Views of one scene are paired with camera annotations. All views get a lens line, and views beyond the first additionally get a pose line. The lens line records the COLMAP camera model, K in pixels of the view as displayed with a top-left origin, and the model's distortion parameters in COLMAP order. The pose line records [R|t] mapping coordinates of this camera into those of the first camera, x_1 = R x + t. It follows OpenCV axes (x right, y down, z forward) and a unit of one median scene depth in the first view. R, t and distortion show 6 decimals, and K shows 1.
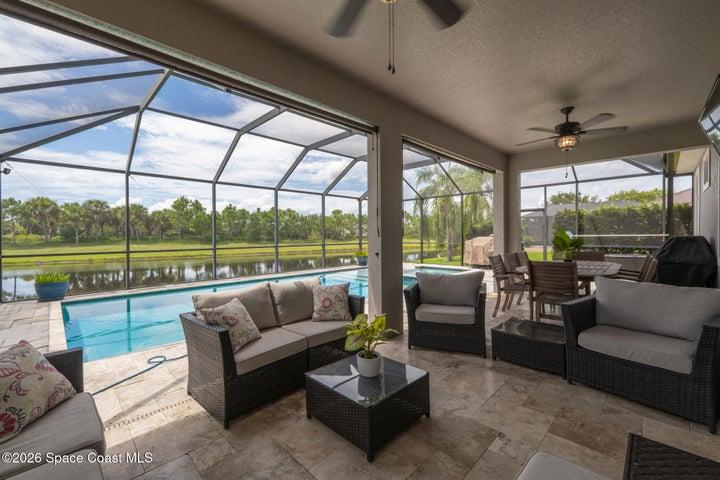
lens RADIAL K [[302.5, 0, 350.5], [0, 302.5, 235.5], [0, 0, 1]] dist [0.004777, 0.000162]
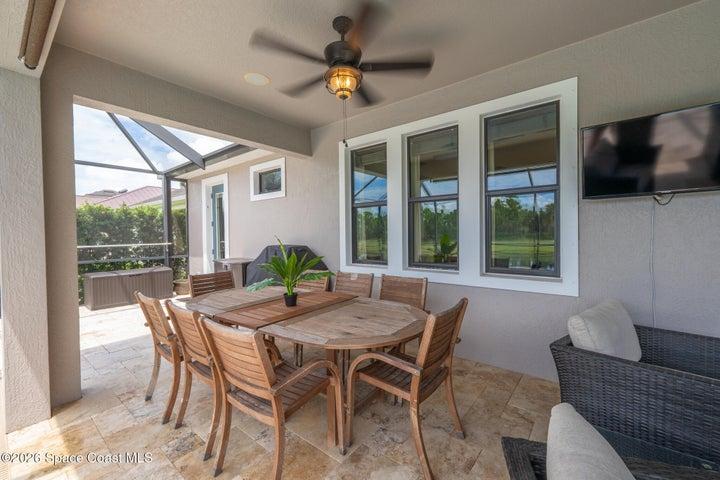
lens RADIAL K [[302.5, 0, 361.2], [0, 302.5, 236.8], [0, 0, 1]] dist [0.004777, 0.000162]
pose [[-0.121786, 0.000607, 0.992556, 0.012372], [0.016631, 0.999861, 0.001429, -0.002441], [-0.992417, 0.016682, -0.121779, 0.090914]]
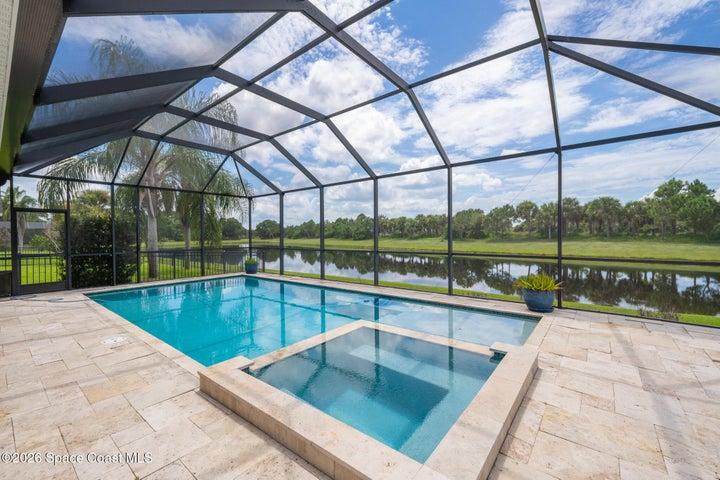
lens RADIAL K [[302.5, 0, 359.9], [0, 302.5, 235.5], [0, 0, 1]] dist [0.004777, 0.000162]
pose [[0.130085, 0.007470, -0.991475, 0.111552], [0.007739, 0.999934, 0.008549, -0.002347], [0.991473, -0.008785, 0.130019, 0.181456]]
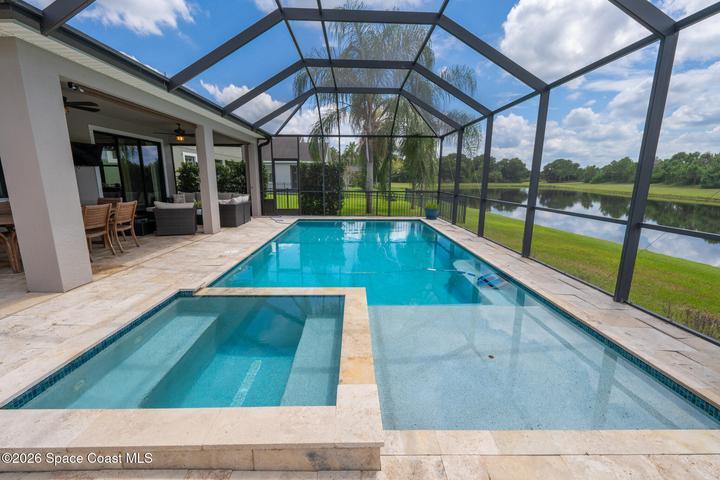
lens RADIAL K [[302.5, 0, 354.6], [0, 302.5, 245.1], [0, 0, 1]] dist [0.004777, 0.000162]
pose [[-0.689454, 0.160341, -0.706359, 0.071754], [-0.002179, 0.974727, 0.223387, -0.003598], [0.724326, 0.155554, -0.671681, 0.244735]]
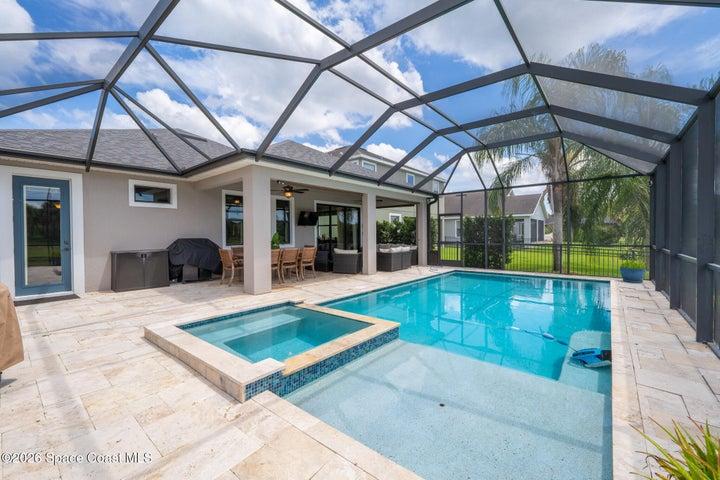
lens RADIAL K [[302.5, 0, 356.6], [0, 302.5, 243.4], [0, 0, 1]] dist [0.004777, 0.000162]
pose [[-0.995009, 0.018646, -0.098031, 0.033751], [0.015495, 0.999342, 0.032800, -0.000968], [0.098578, 0.031117, -0.994643, 0.282753]]
